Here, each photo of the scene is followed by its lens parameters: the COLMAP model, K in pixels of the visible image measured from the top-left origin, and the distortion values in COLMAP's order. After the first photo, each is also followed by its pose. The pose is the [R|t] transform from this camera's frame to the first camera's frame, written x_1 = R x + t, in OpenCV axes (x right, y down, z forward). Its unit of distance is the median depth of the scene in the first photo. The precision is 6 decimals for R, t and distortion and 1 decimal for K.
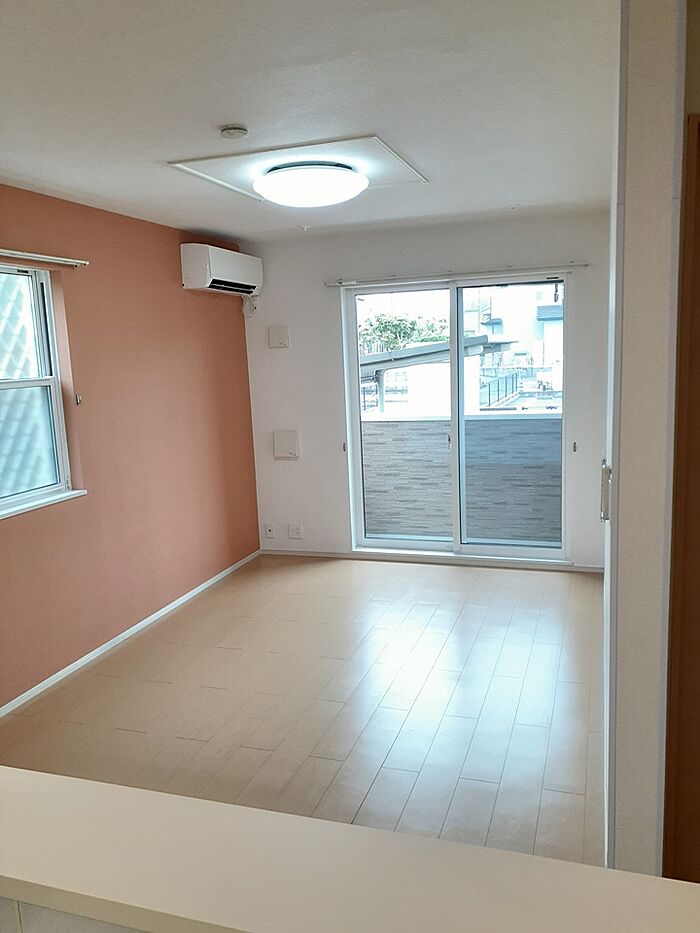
lens RADIAL K [[757.2, 0, 350.0], [0, 757.2, 466.5], [0, 0, 1]] dist [0.016766, 0.004075]
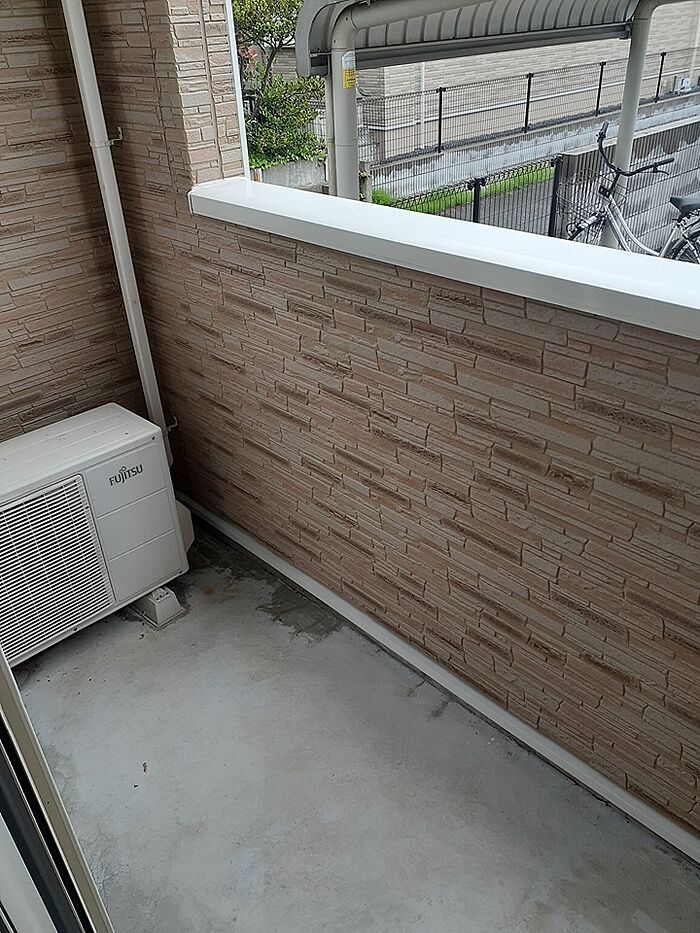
lens RADIAL K [[757.2, 0, 350.0], [0, 757.2, 466.5], [0, 0, 1]] dist [0.016766, 0.004075]
pose [[0.884681, 0.243514, -0.397544, 0.200183], [-0.060633, 0.905595, 0.419787, -0.099482], [0.462238, -0.347273, 0.815928, 0.771915]]
